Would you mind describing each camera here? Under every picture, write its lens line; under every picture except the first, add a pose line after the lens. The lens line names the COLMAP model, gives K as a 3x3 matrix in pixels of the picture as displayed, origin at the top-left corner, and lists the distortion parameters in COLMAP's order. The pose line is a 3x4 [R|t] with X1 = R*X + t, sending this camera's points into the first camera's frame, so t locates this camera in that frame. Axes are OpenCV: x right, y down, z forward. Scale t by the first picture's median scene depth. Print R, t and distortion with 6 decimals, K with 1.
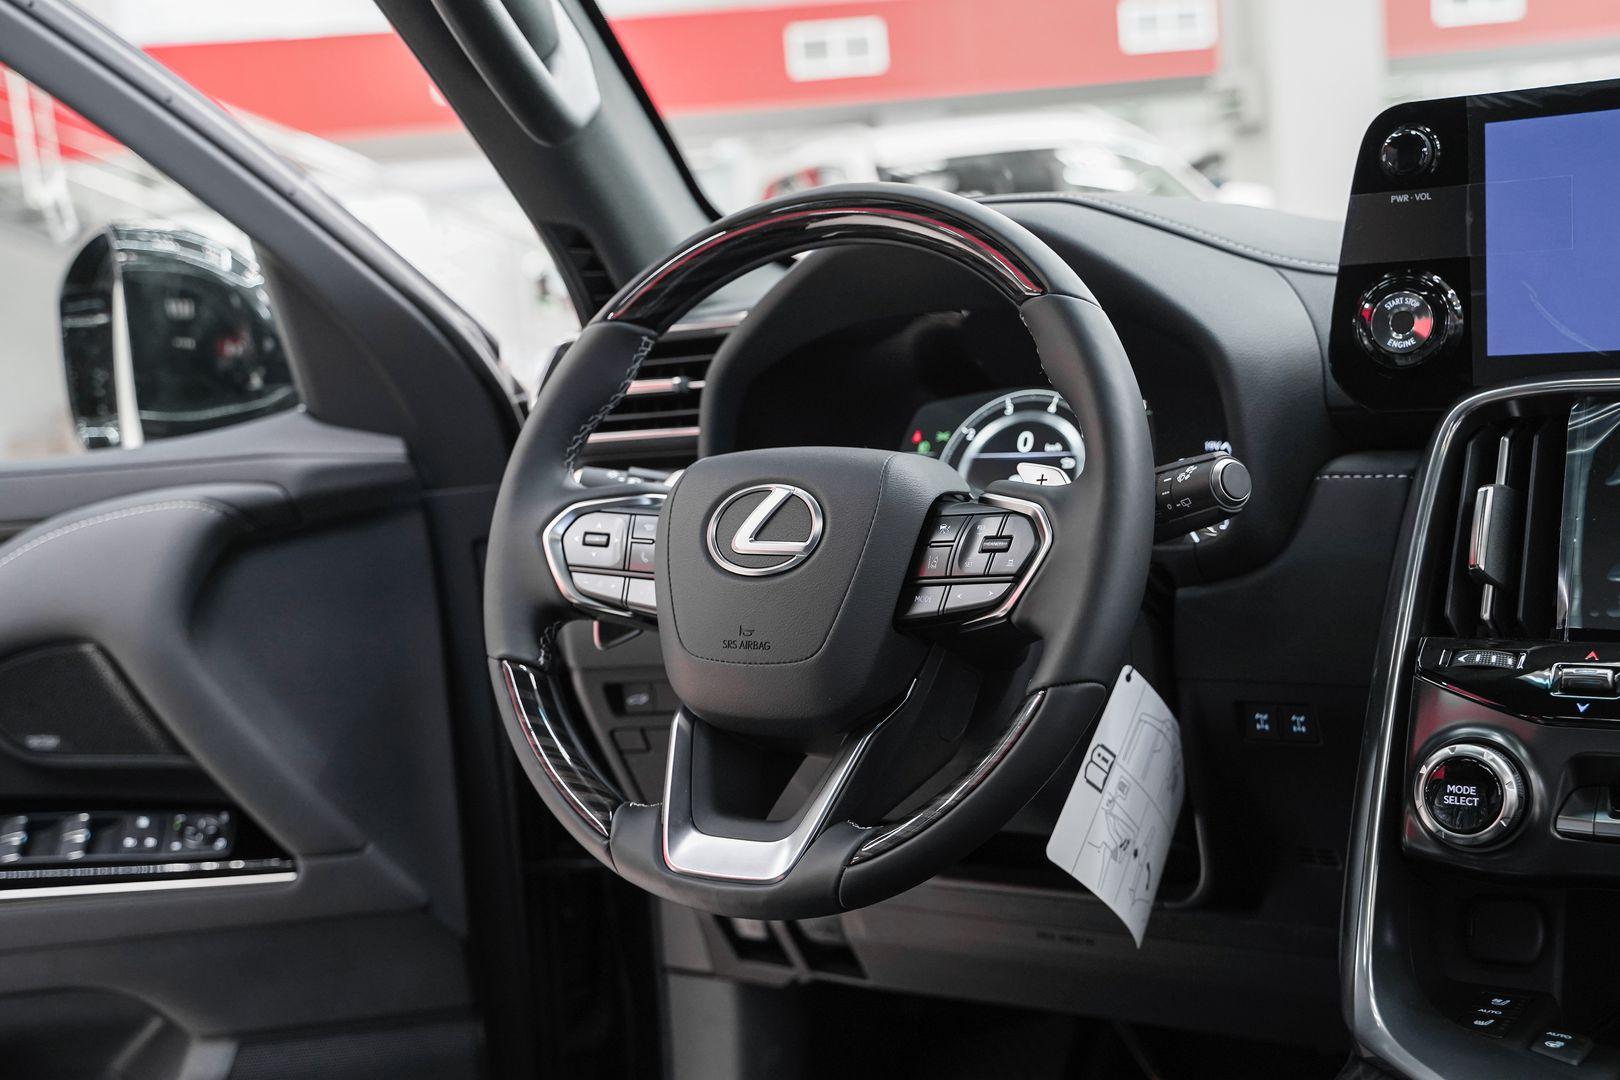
lens RADIAL K [[2014.5, 0, 810.0], [0, 2014.5, 540.0], [0, 0, 1]] dist [0.030413, 0.020639]
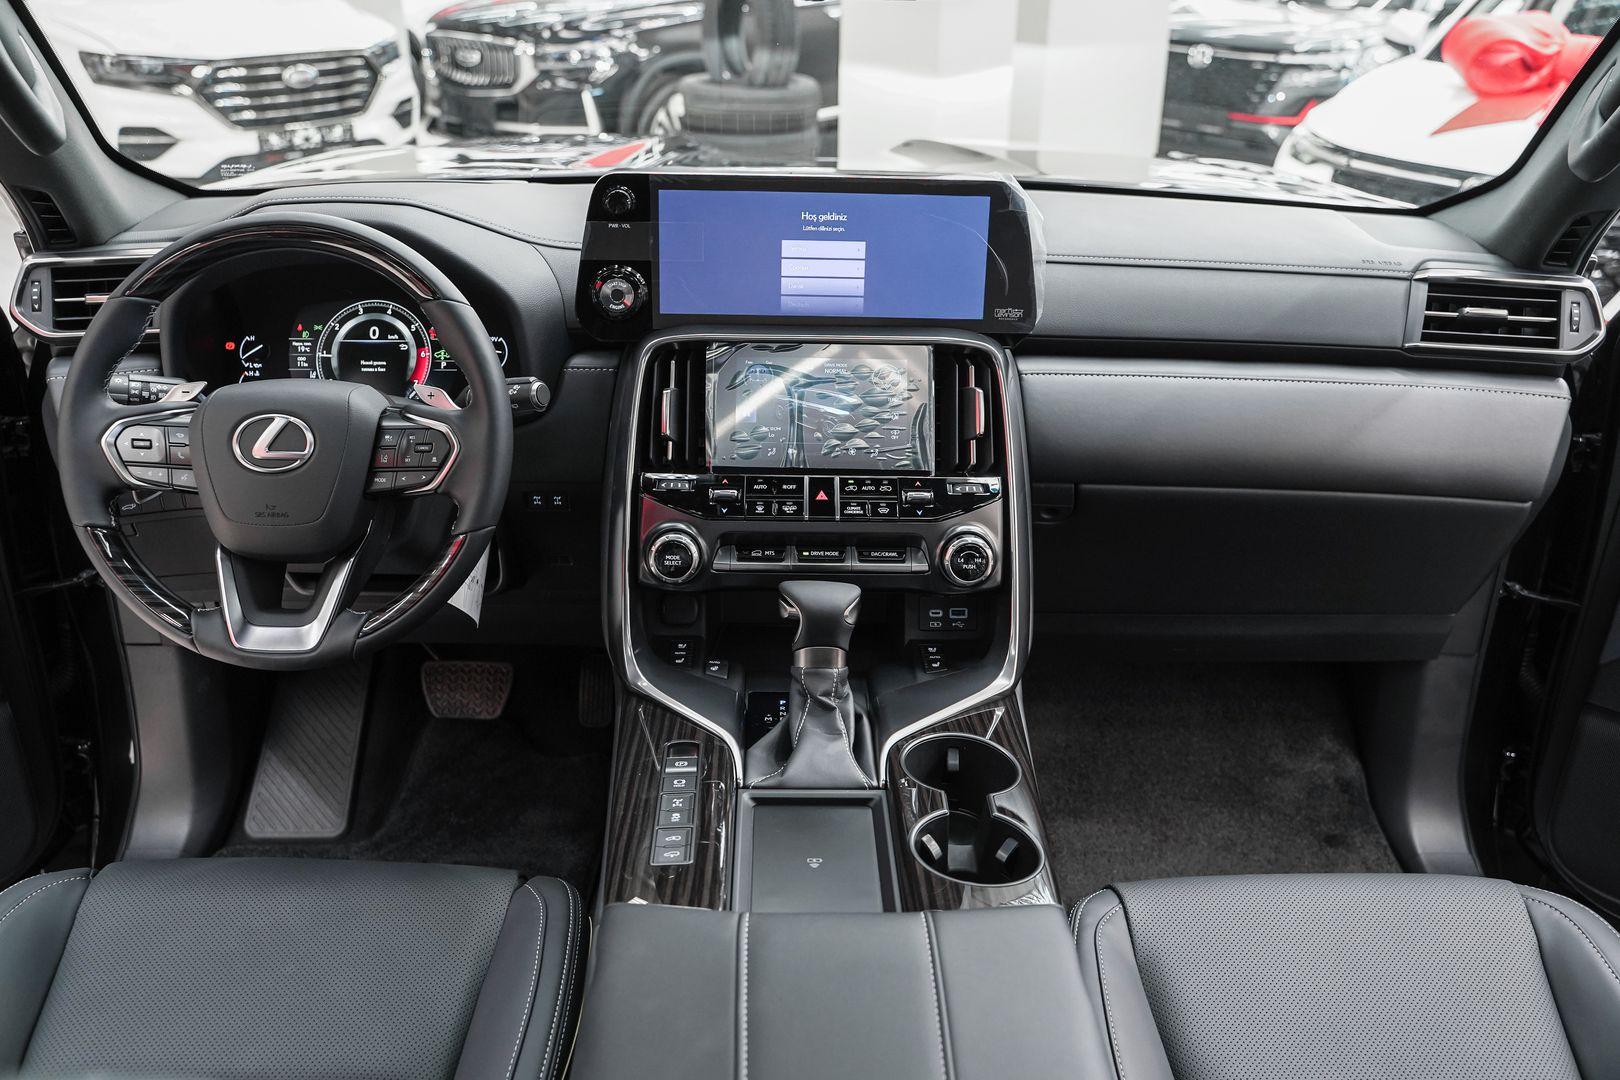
lens RADIAL K [[1311.2, 0, 810.0], [0, 1311.2, 540.0], [0, 0, 1]] dist [-0.114666, 0.088642]
pose [[0.833523, -0.135918, 0.535505, -0.214769], [-0.015596, 0.963092, 0.268720, -0.202778], [-0.552264, -0.232336, 0.800640, -0.097484]]
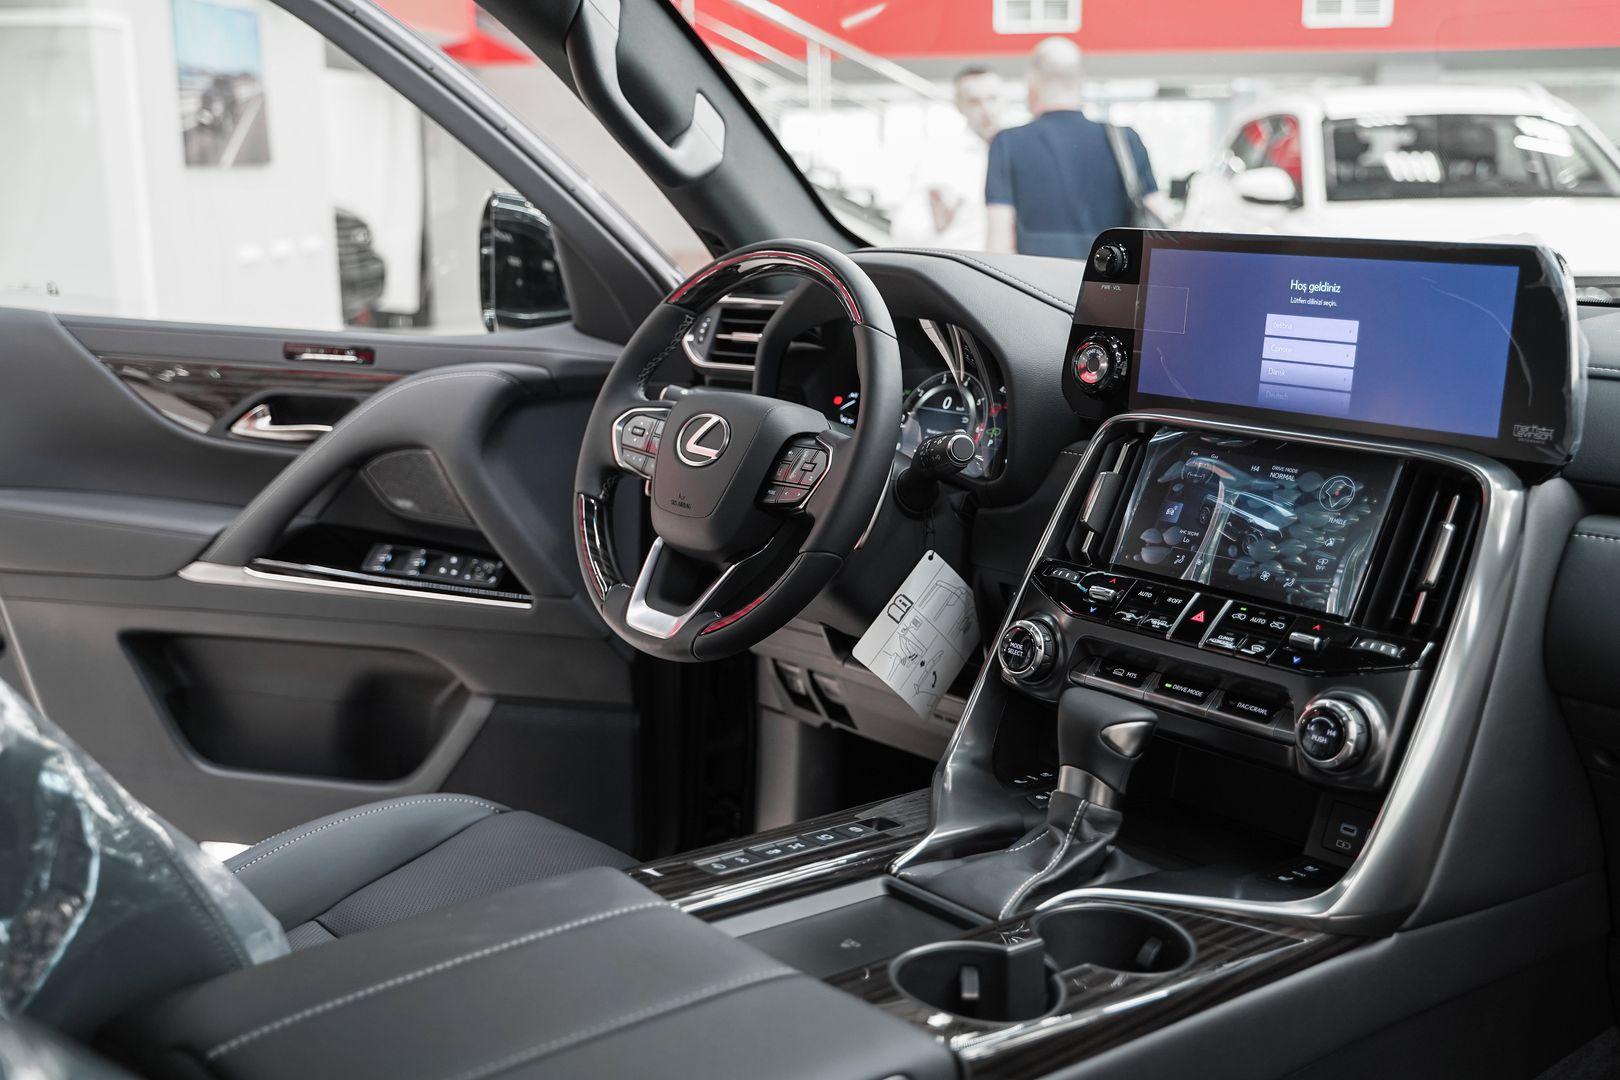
lens RADIAL K [[1732.6, 0, 810.0], [0, 1732.6, 540.0], [0, 0, 1]] dist [-0.033795, -0.005707]
pose [[0.951152, 0.147658, -0.271121, 0.446212], [-0.124811, 0.987153, 0.099758, -0.074432], [0.282368, -0.061046, 0.957362, -0.375840]]
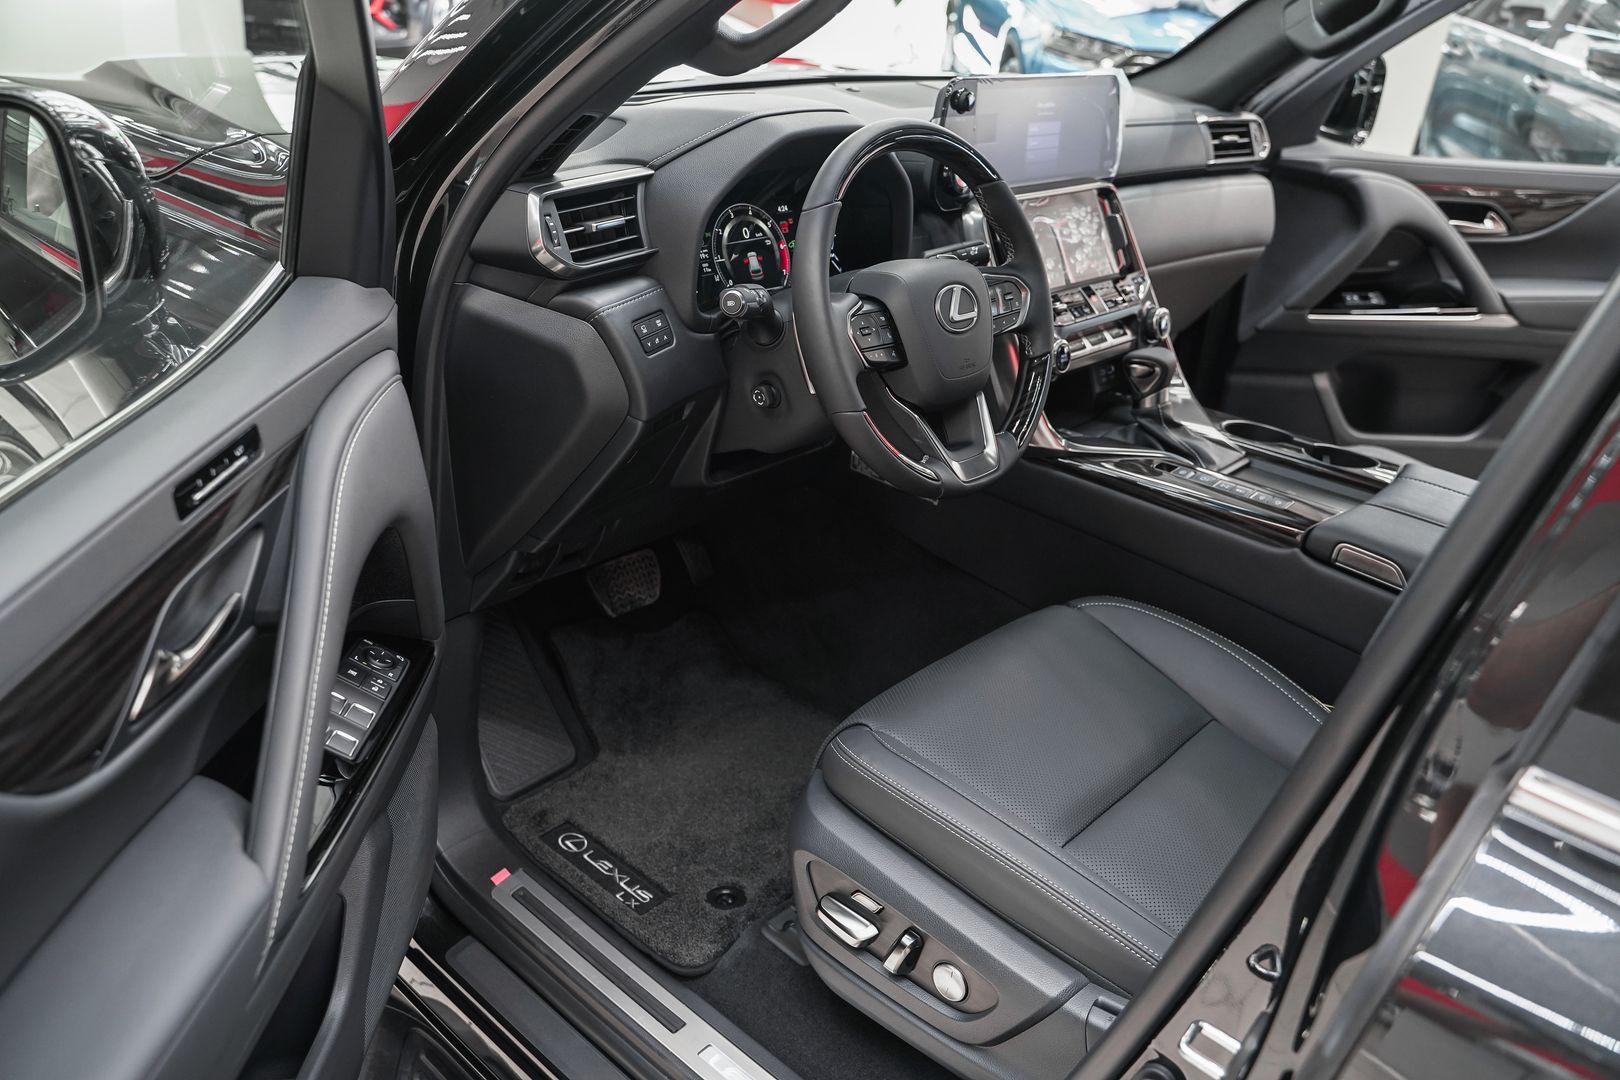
lens RADIAL K [[1311.2, 0, 810.0], [0, 1311.2, 540.0], [0, 0, 1]] dist [-0.114666, 0.088642]
pose [[0.175115, -0.348551, 0.920786, -1.233909], [0.025830, 0.936542, 0.349603, -0.230465], [-0.984209, -0.037437, 0.173006, 0.842187]]
